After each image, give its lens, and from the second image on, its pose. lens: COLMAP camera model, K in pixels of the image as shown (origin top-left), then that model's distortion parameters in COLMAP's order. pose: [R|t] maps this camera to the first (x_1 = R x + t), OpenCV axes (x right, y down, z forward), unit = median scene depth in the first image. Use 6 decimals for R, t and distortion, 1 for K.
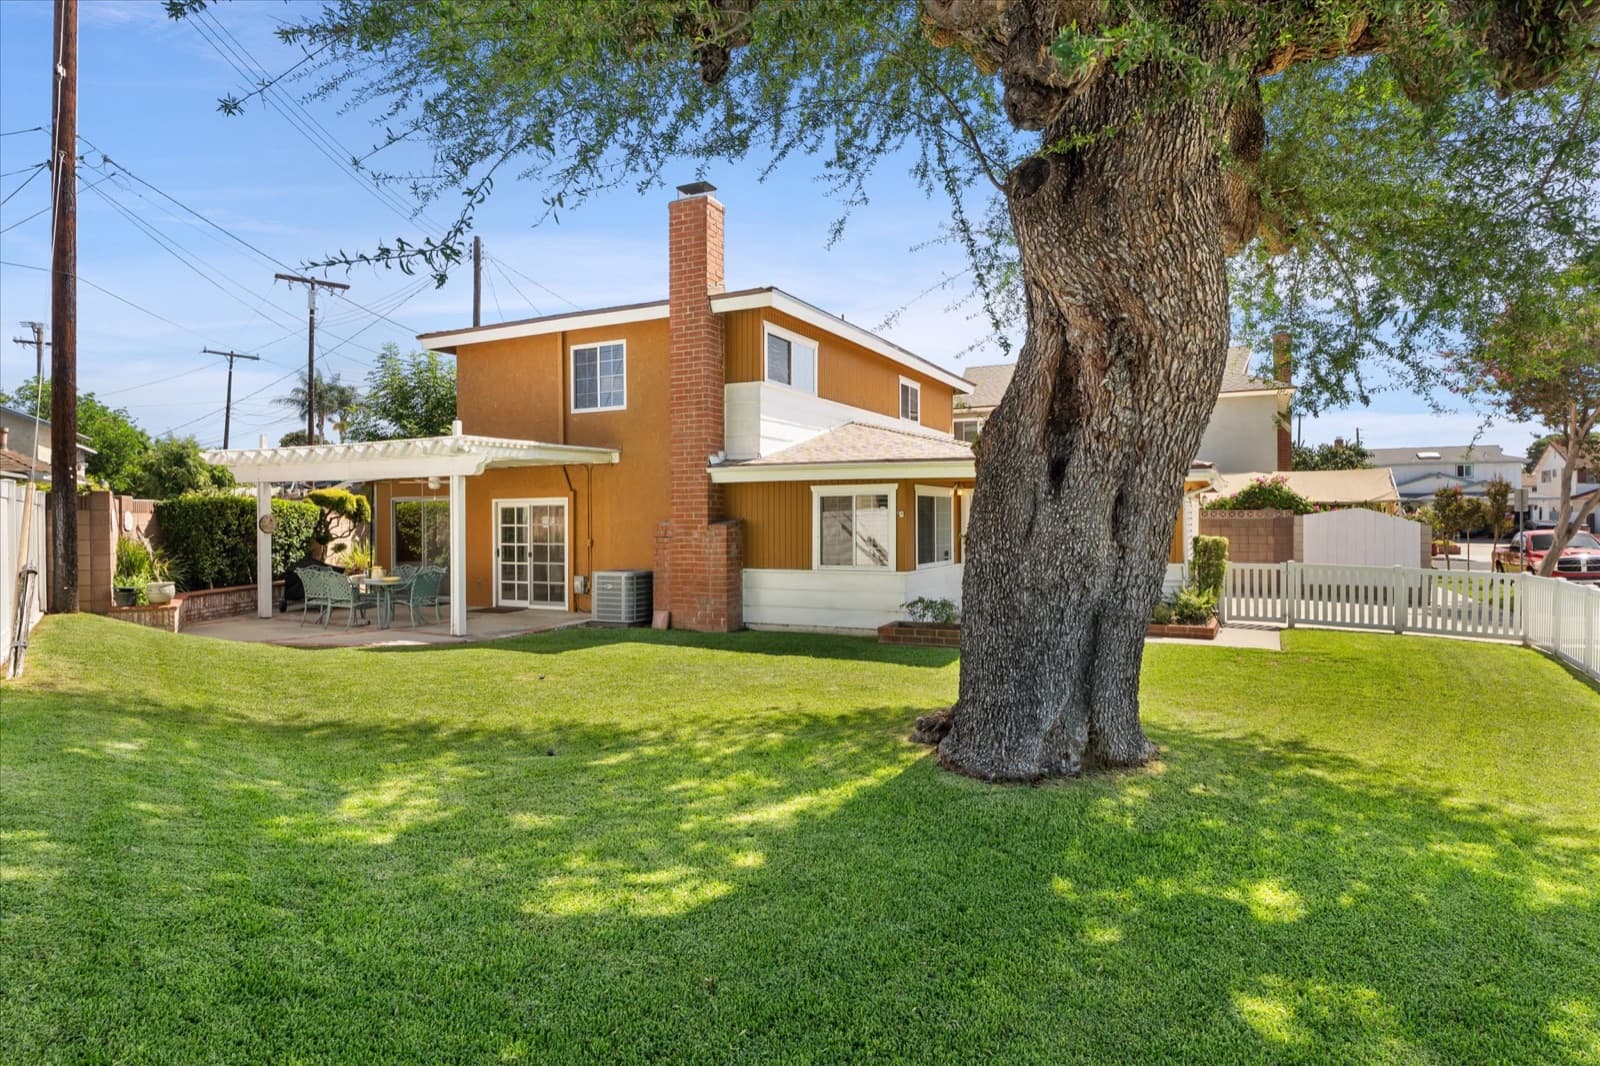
lens RADIAL K [[902.5, 0, 800.0], [0, 902.5, 533.0], [0, 0, 1]] dist [-0.001821, -0.000705]
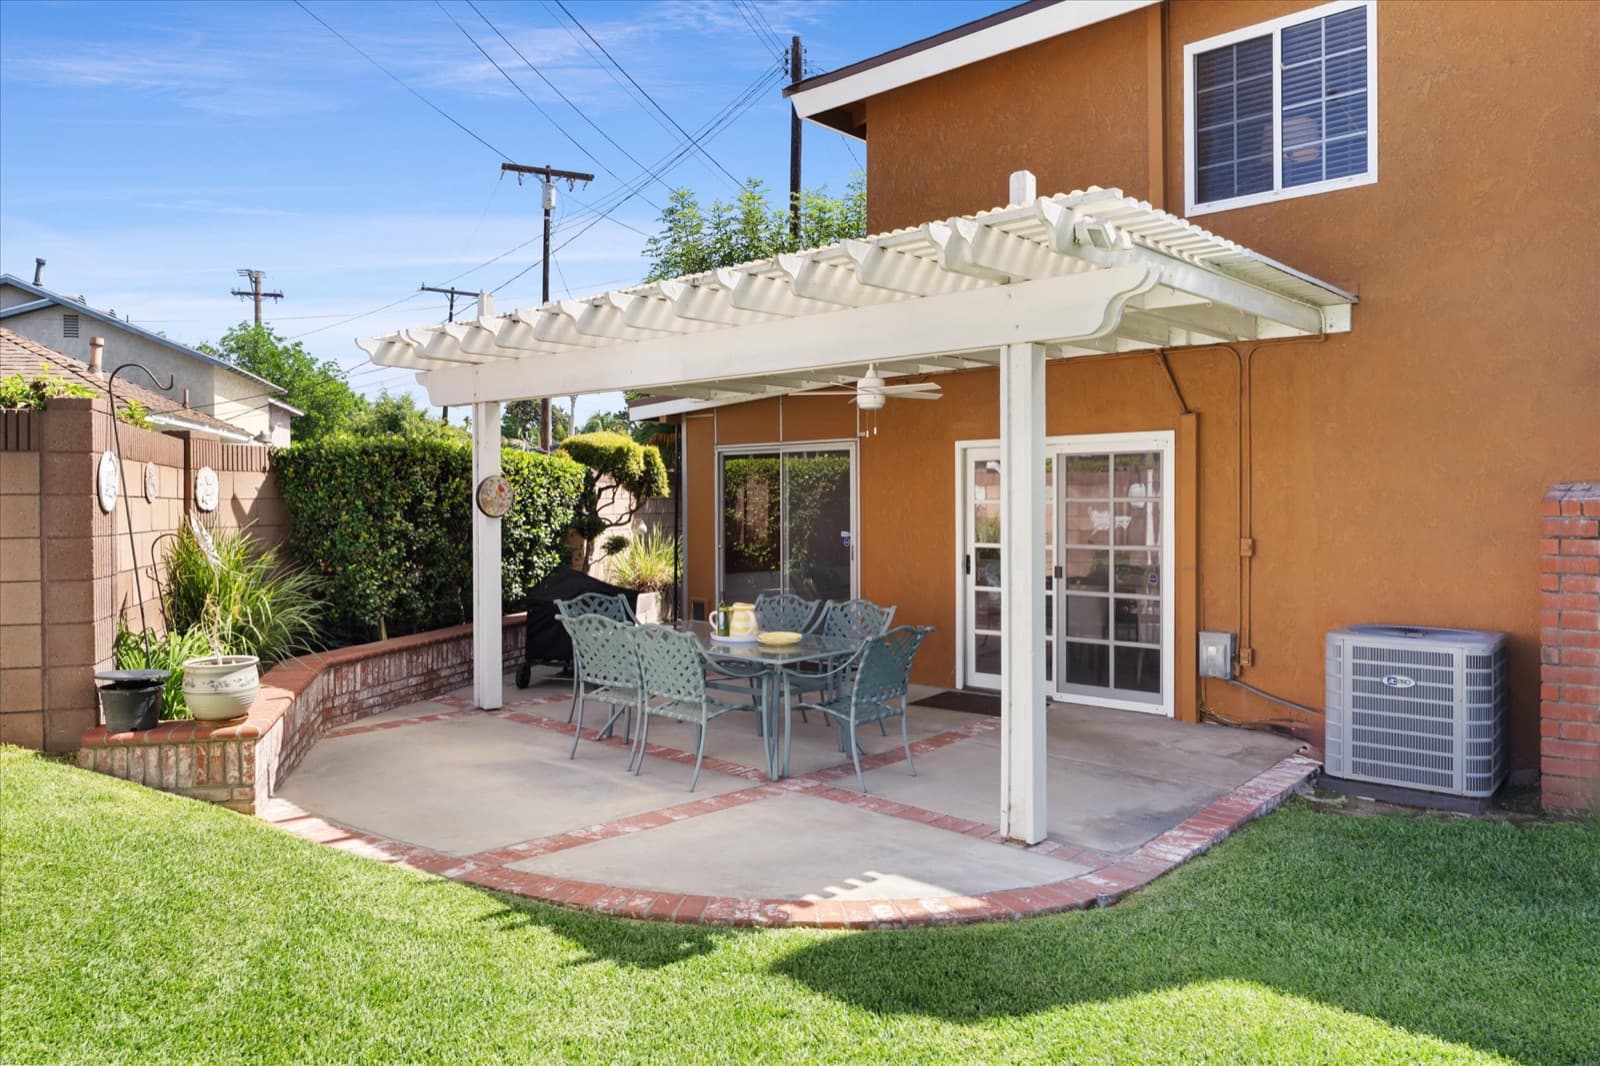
lens RADIAL K [[1078.2, 0, 800.0], [0, 1078.2, 533.0], [0, 0, 1]] dist [-0.005395, -0.001936]
pose [[0.967592, 0.008876, -0.252361, -0.276366], [-0.004881, 0.999853, 0.016450, -0.001576], [0.252470, -0.014685, 0.967493, 0.467365]]
